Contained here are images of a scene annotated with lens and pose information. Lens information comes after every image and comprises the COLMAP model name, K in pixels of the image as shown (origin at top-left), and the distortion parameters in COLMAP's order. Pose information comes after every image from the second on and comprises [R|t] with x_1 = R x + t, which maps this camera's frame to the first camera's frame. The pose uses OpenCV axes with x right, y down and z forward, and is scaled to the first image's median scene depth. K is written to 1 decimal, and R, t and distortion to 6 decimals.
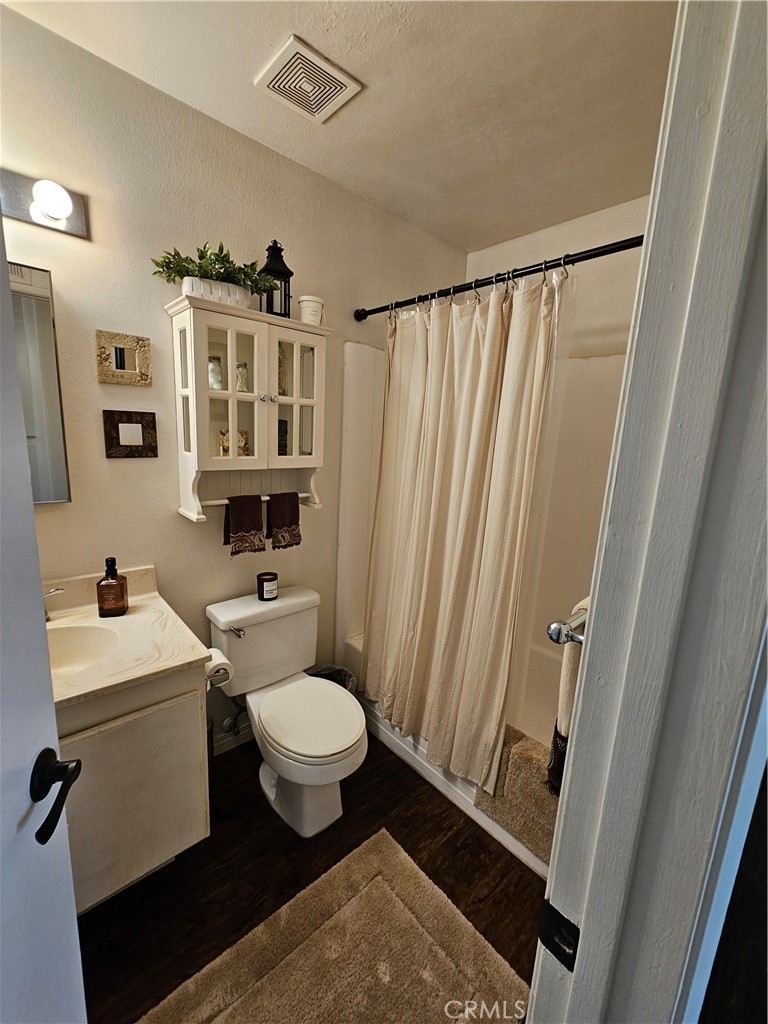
lens RADIAL K [[418.3, 0, 379.3], [0, 418.3, 510.6], [0, 0, 1]] dist [0.000288, 0.000935]
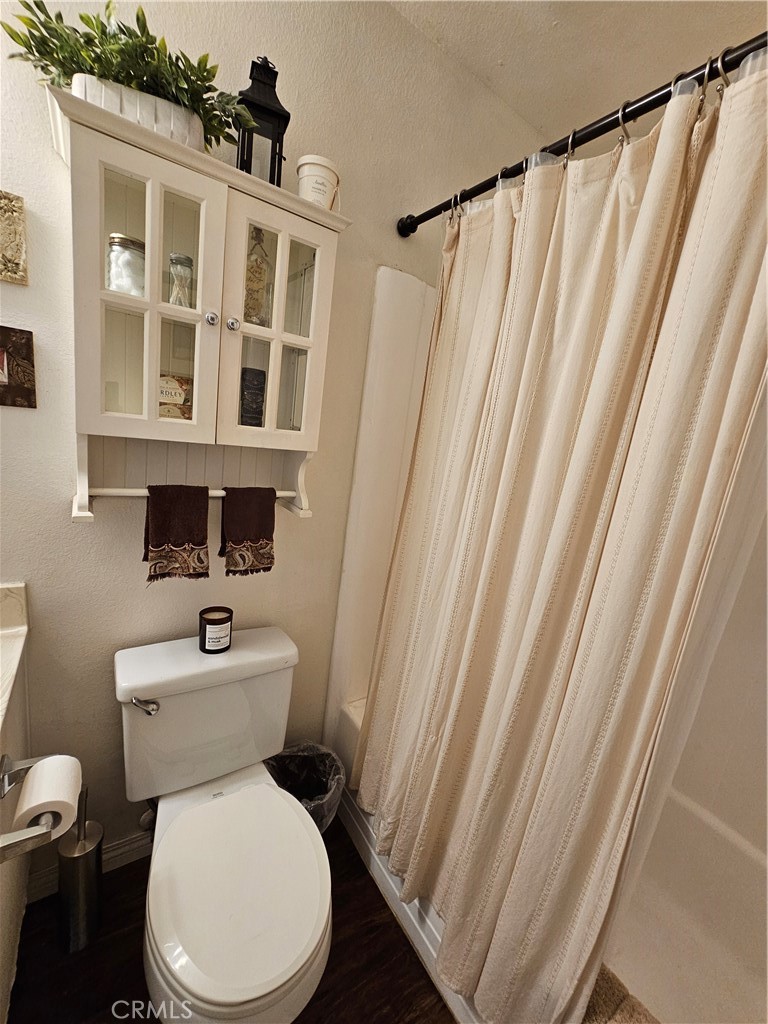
lens RADIAL K [[418.3, 0, 379.3], [0, 418.3, 510.6], [0, 0, 1]] dist [0.000288, 0.000935]
pose [[0.987885, 0.101961, -0.116990, 0.039891], [-0.102645, 0.994718, 0.000177, -0.028081], [0.116390, 0.011834, 0.993133, 0.411110]]
